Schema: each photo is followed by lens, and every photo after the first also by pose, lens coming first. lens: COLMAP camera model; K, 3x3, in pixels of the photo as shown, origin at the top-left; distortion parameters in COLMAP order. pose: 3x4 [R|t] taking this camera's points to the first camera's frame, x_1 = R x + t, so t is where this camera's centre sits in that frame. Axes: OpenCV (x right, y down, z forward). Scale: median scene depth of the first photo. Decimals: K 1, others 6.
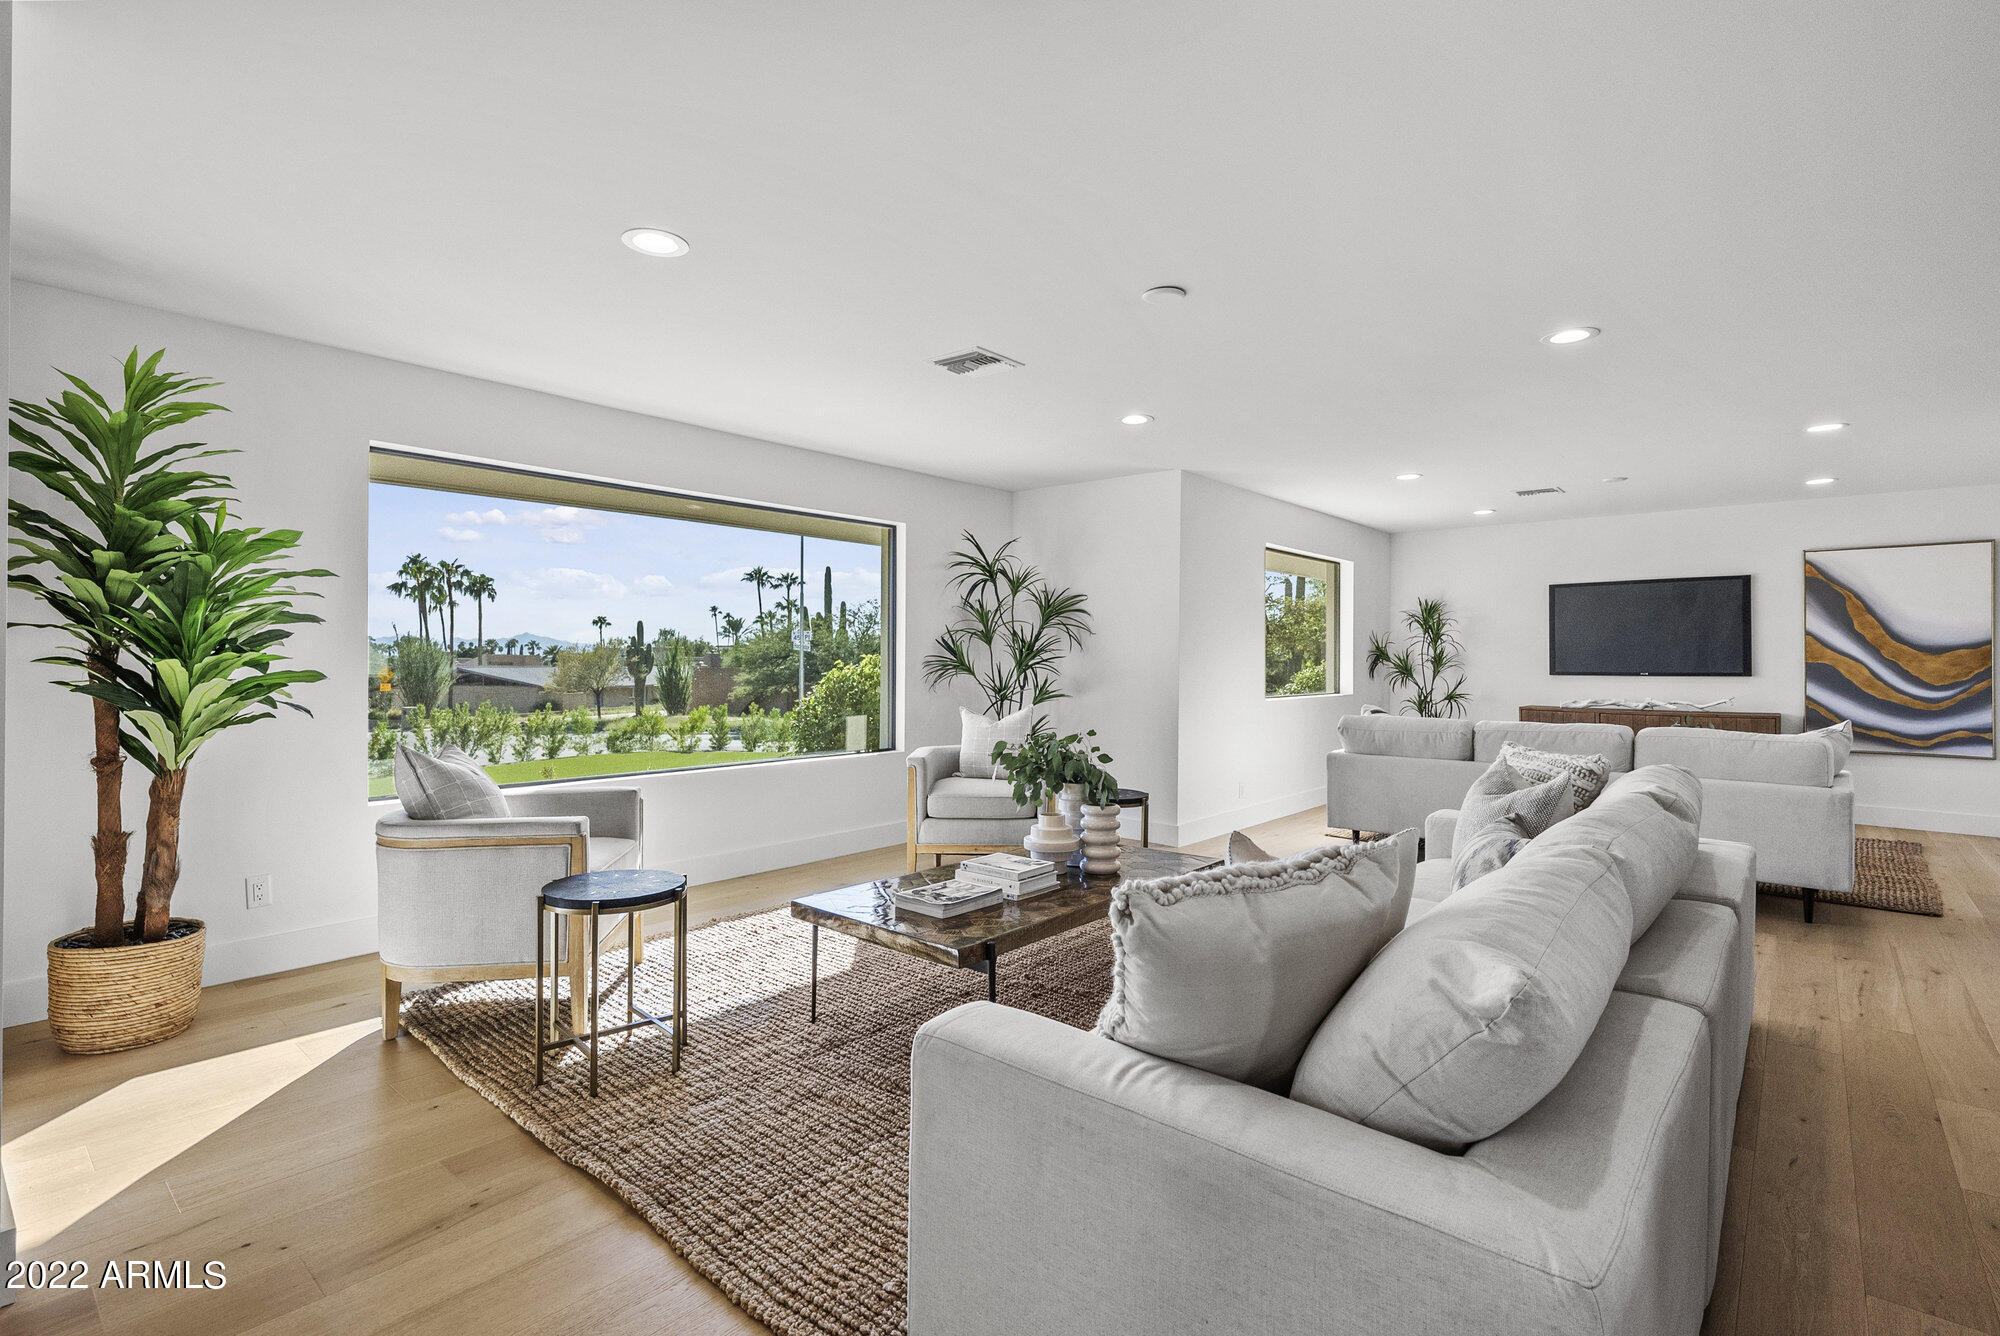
lens RADIAL K [[925.7, 0, 982.1], [0, 925.7, 659.4], [0, 0, 1]] dist [-0.003071, -0.000306]
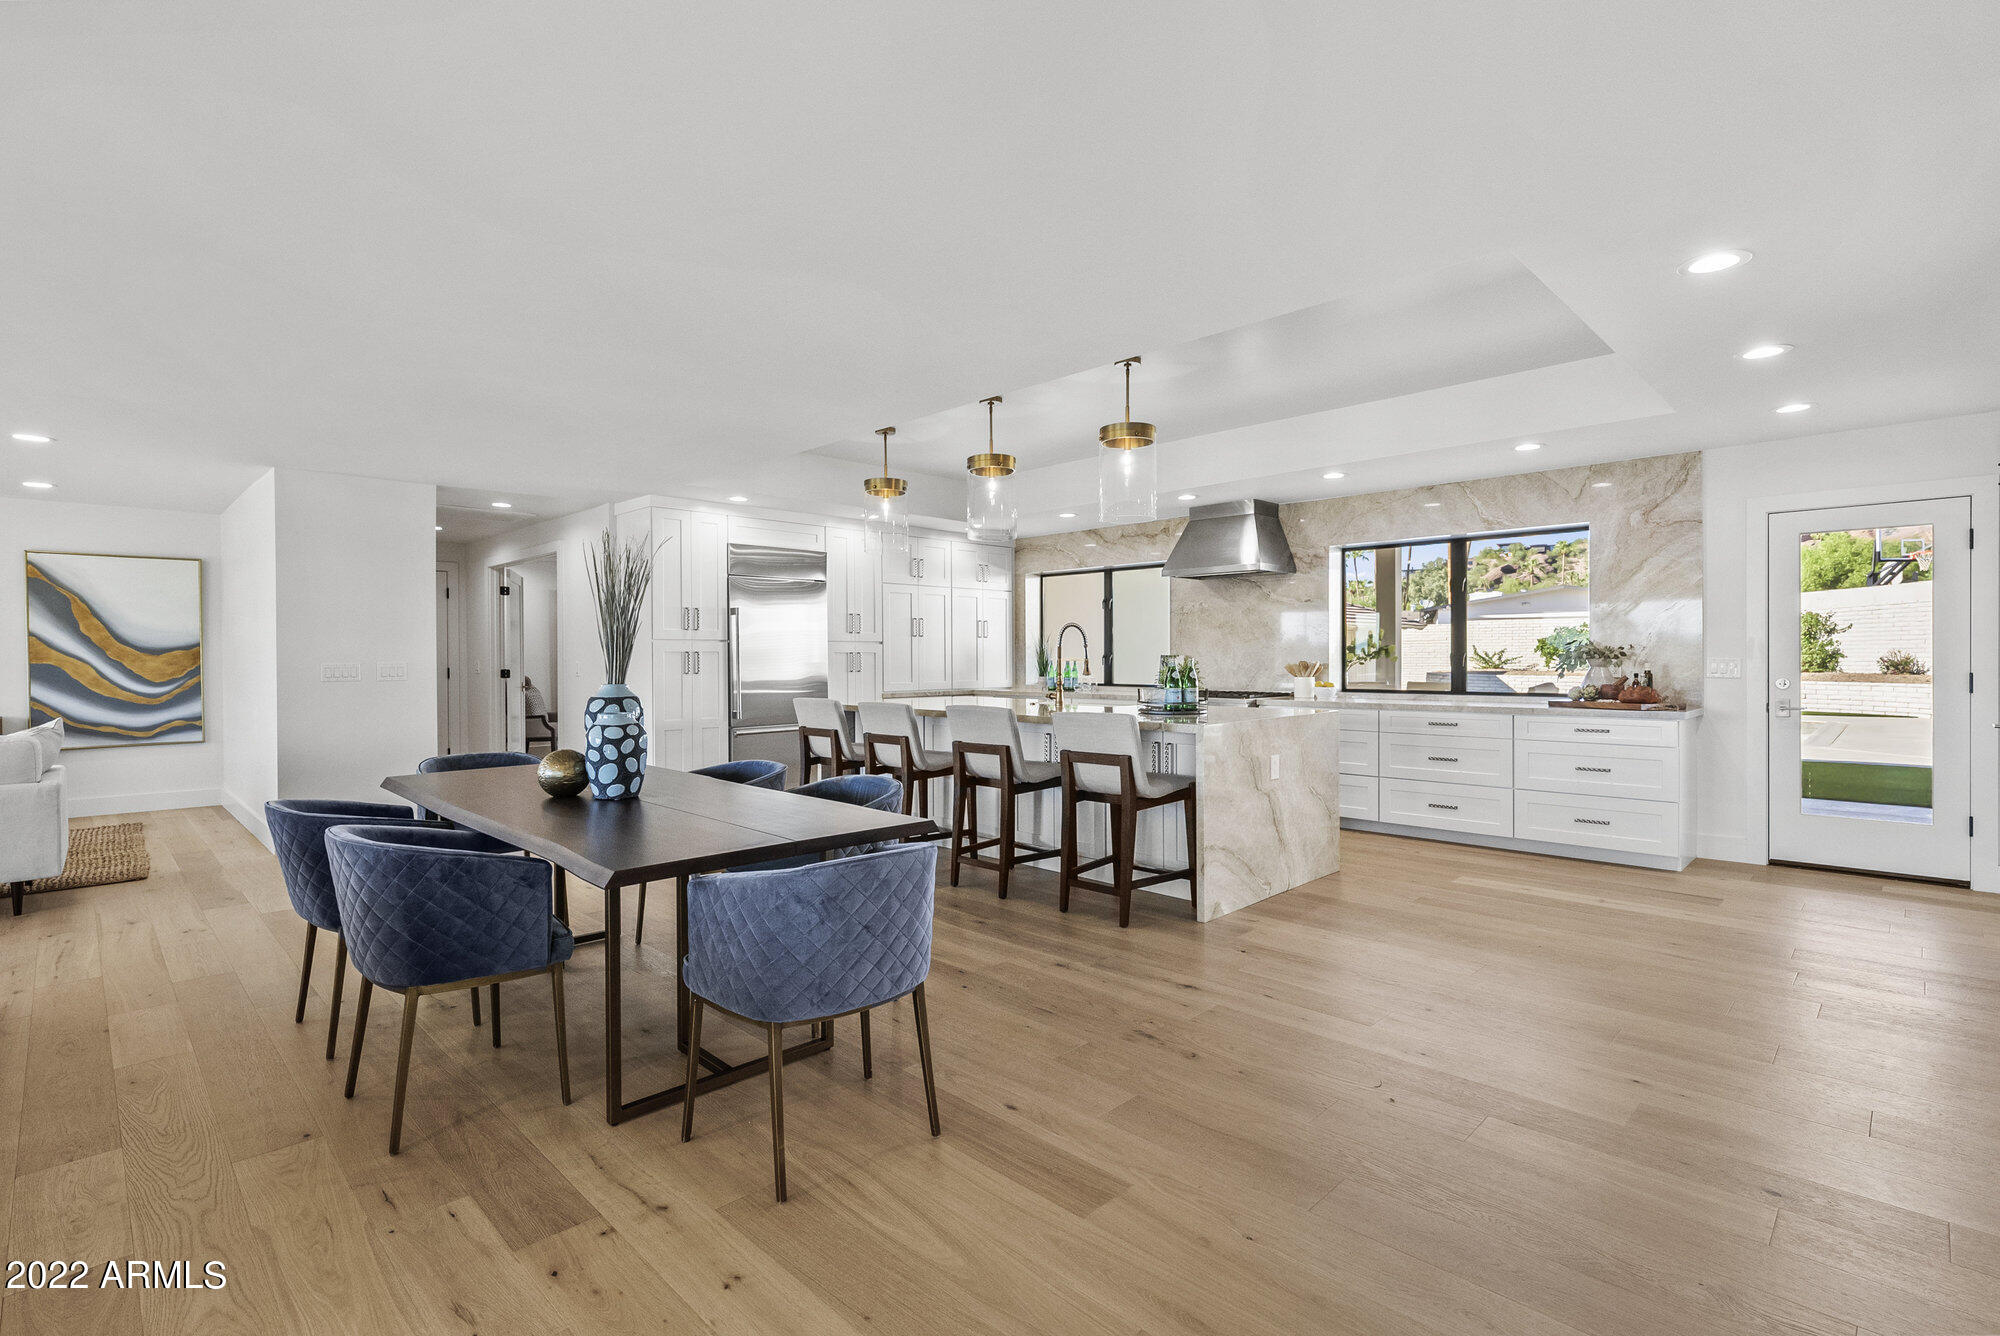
lens RADIAL K [[925.7, 0, 1009.9], [0, 925.7, 664.2], [0, 0, 1]] dist [-0.003071, -0.000306]
pose [[0.044291, -0.015371, 0.998900, -0.079322], [0.006854, 0.999863, 0.015082, -0.005295], [-0.998995, 0.006179, 0.044391, -0.147024]]
